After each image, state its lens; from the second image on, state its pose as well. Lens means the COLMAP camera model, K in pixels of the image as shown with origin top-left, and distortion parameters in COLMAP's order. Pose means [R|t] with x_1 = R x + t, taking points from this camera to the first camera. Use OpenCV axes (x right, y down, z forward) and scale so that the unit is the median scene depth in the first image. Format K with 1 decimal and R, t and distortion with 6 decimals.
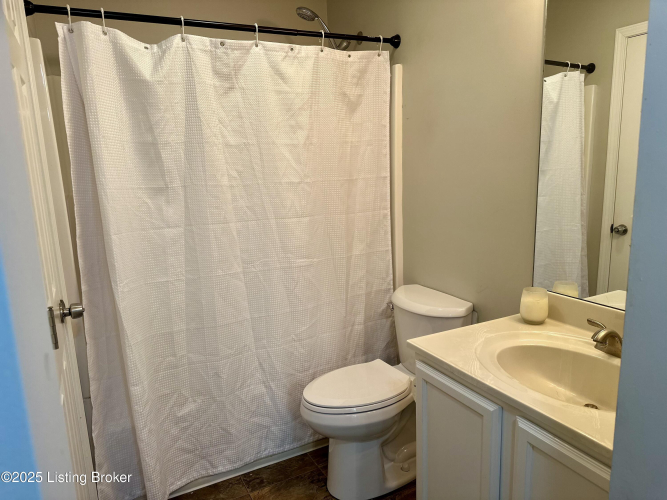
lens RADIAL K [[479.2, 0, 333.5], [0, 479.2, 250.0], [0, 0, 1]] dist [0.188181, -0.417997]
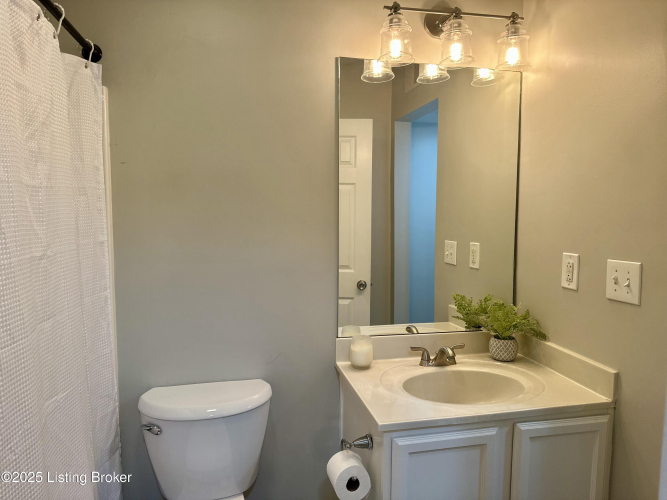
lens RADIAL K [[479.2, 0, 333.5], [0, 479.2, 250.0], [0, 0, 1]] dist [0.188181, -0.417997]
pose [[0.263204, -0.047393, 0.963575, -0.496338], [0.172439, 0.985019, 0.001346, -0.094591], [-0.949204, 0.165804, 0.267433, 0.561991]]
